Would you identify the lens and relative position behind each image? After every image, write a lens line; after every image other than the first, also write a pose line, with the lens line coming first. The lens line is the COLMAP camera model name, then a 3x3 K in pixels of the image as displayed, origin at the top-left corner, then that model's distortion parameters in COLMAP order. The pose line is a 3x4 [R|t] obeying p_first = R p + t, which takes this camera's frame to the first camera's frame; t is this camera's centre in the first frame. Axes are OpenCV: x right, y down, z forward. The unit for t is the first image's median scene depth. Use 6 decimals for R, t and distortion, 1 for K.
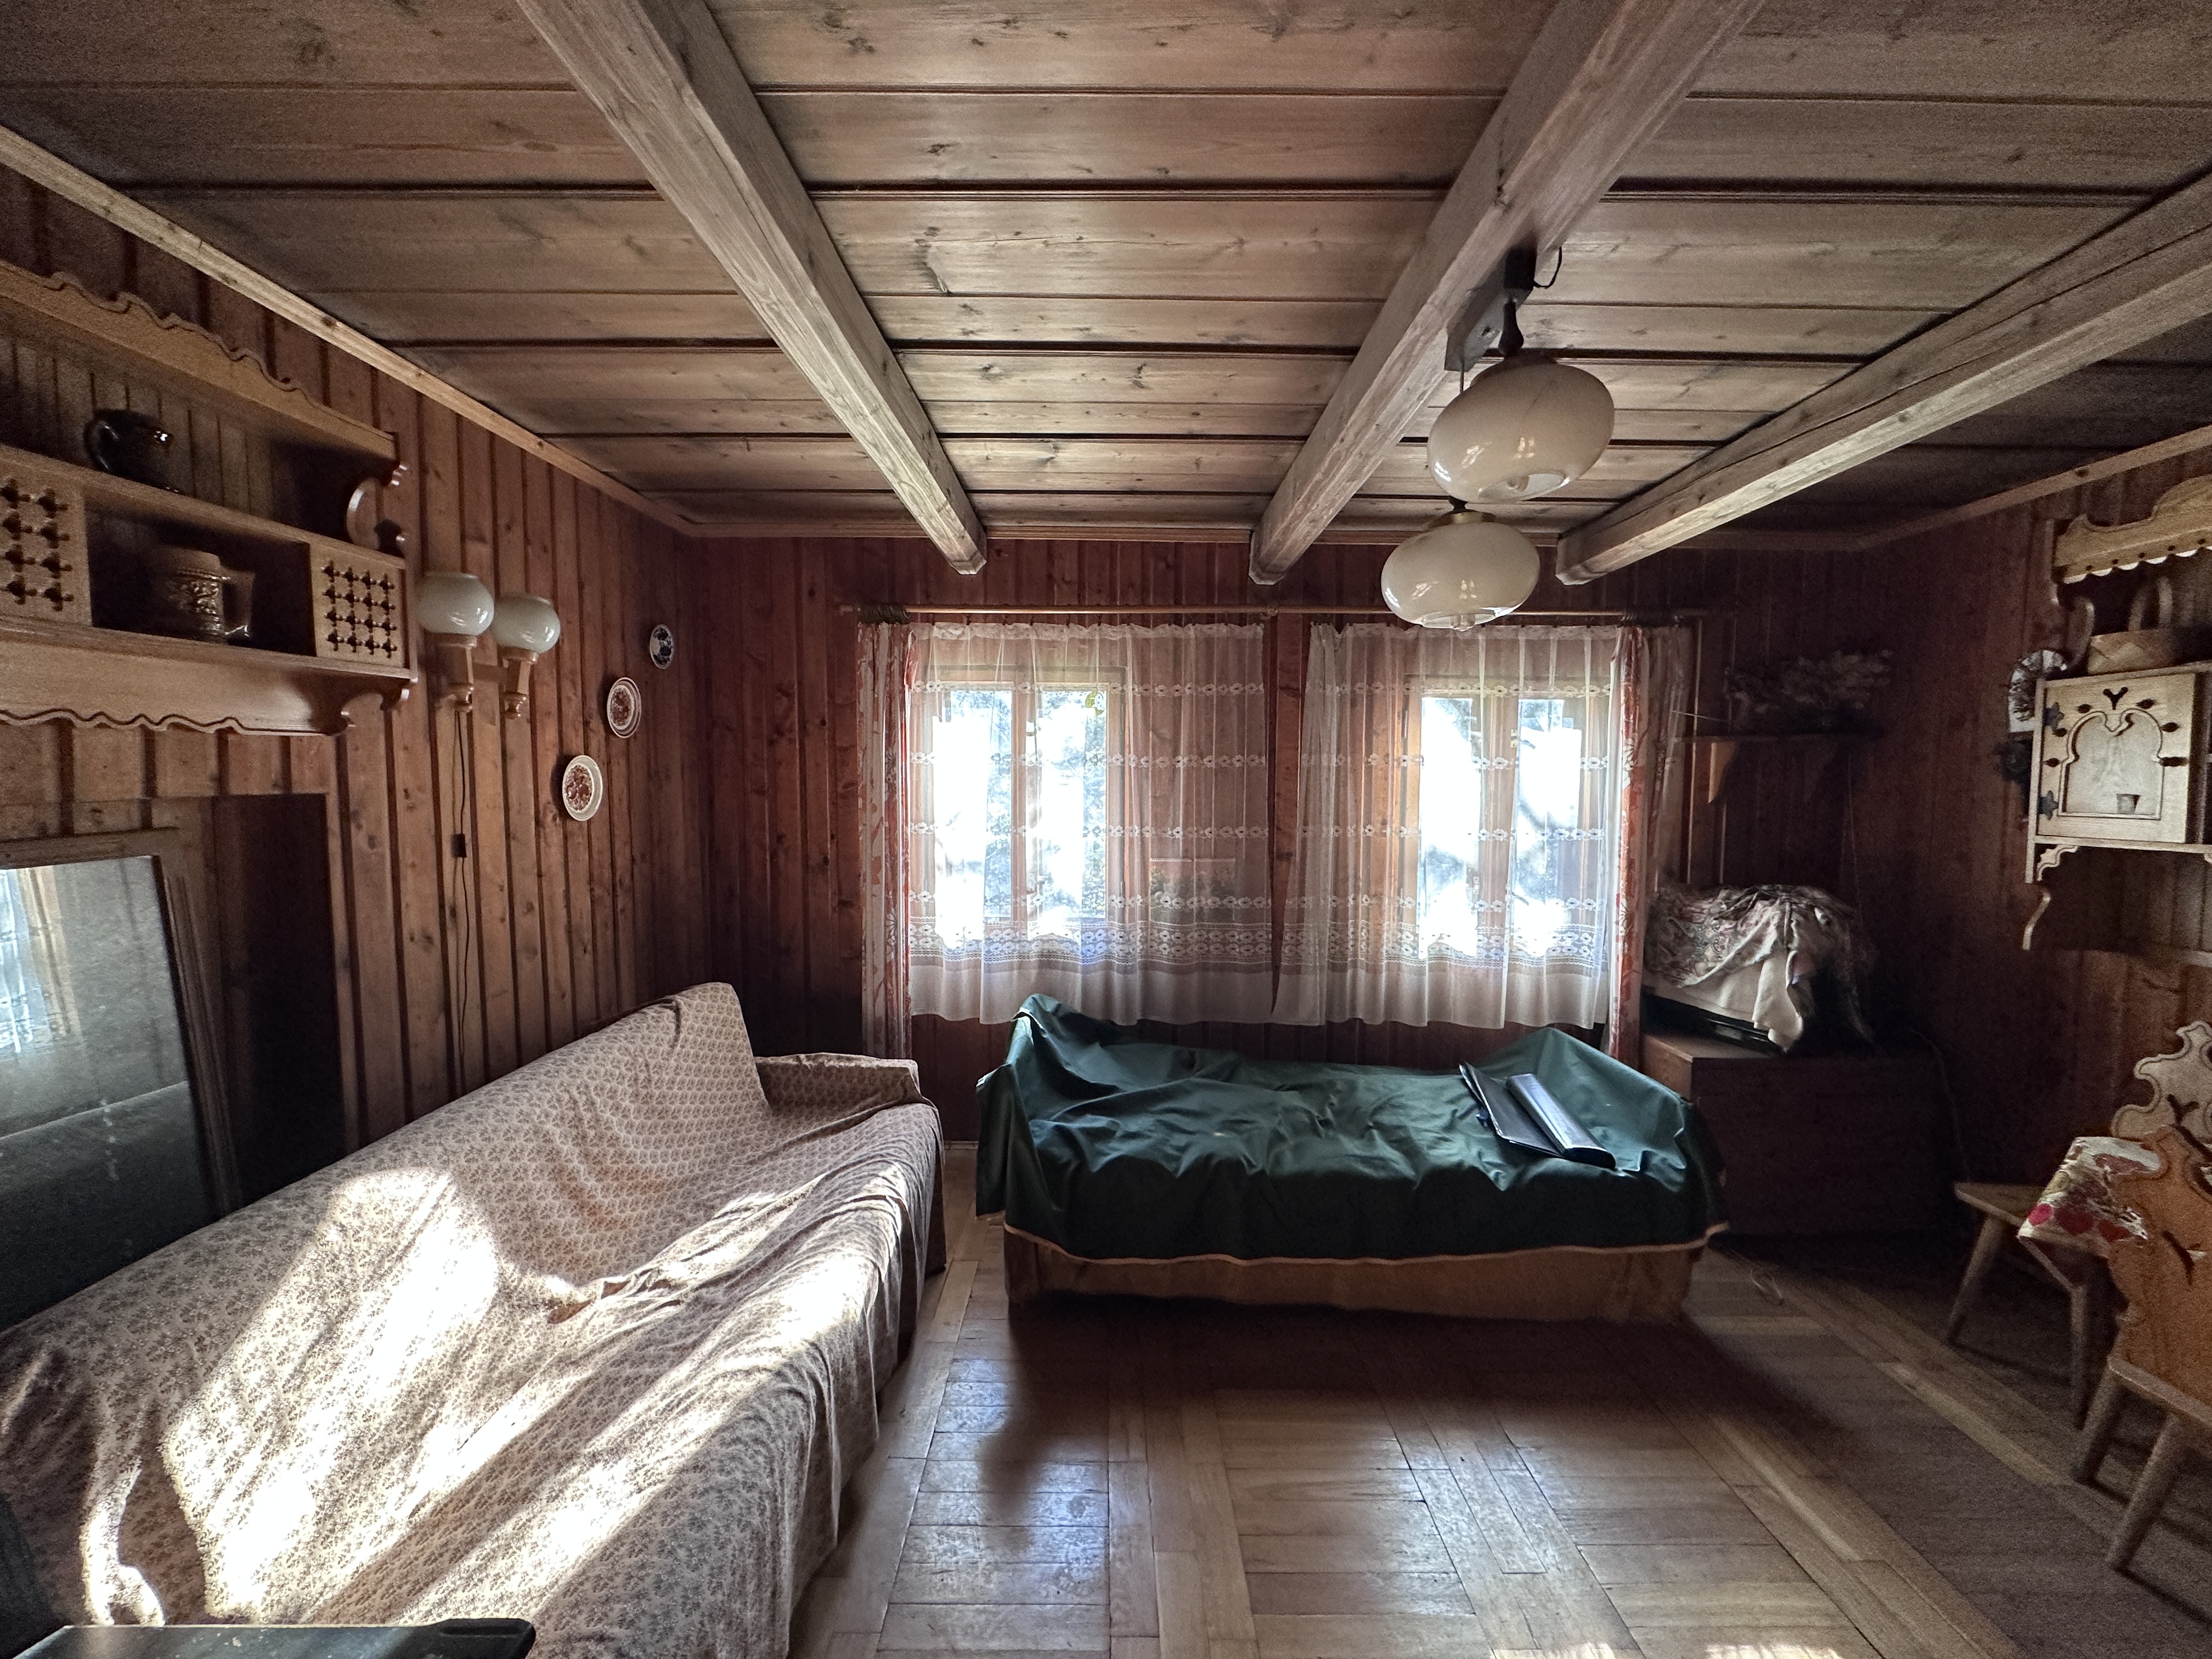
lens RADIAL K [[878.0, 0, 1106.0], [0, 878.0, 829.5], [0, 0, 1]] dist [-0.000972, 0.000009]
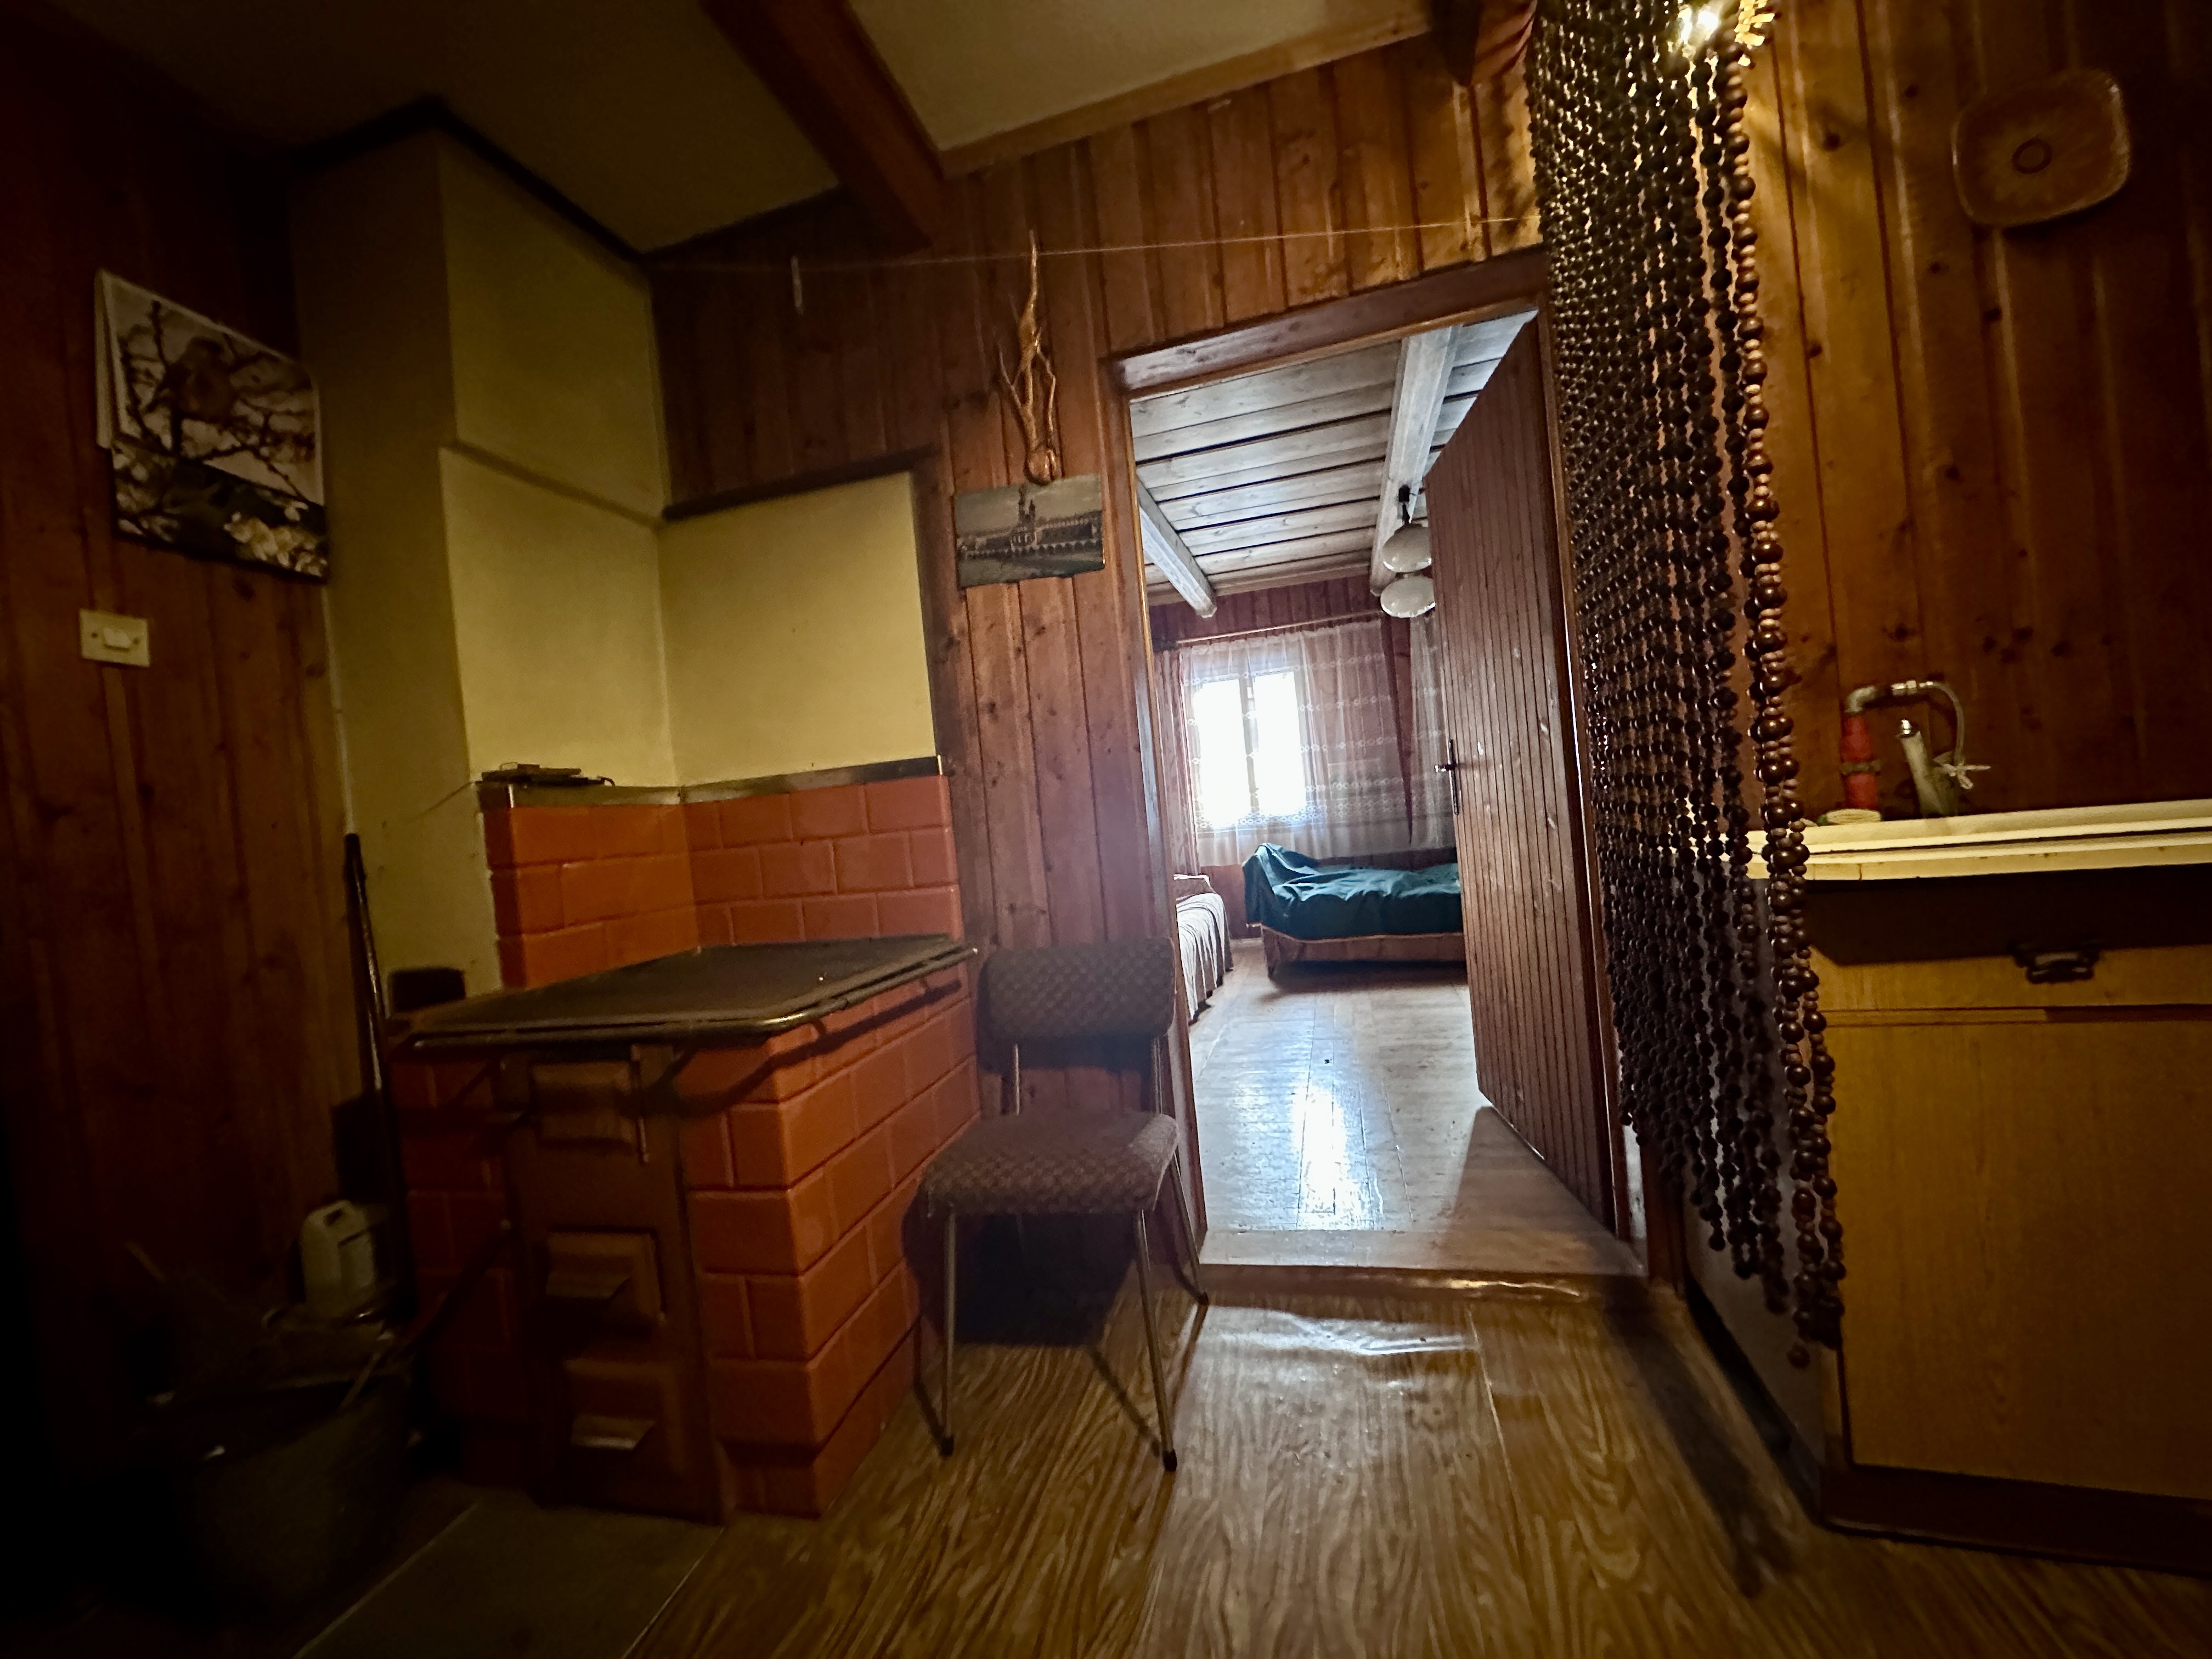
lens RADIAL K [[878.0, 0, 1106.0], [0, 878.0, 829.5], [0, 0, 1]] dist [-0.000972, 0.000009]
pose [[0.962381, -0.095991, -0.254184, 0.057970], [0.092037, 0.995378, -0.027432, 0.173833], [0.255642, 0.003005, 0.966767, -0.797227]]
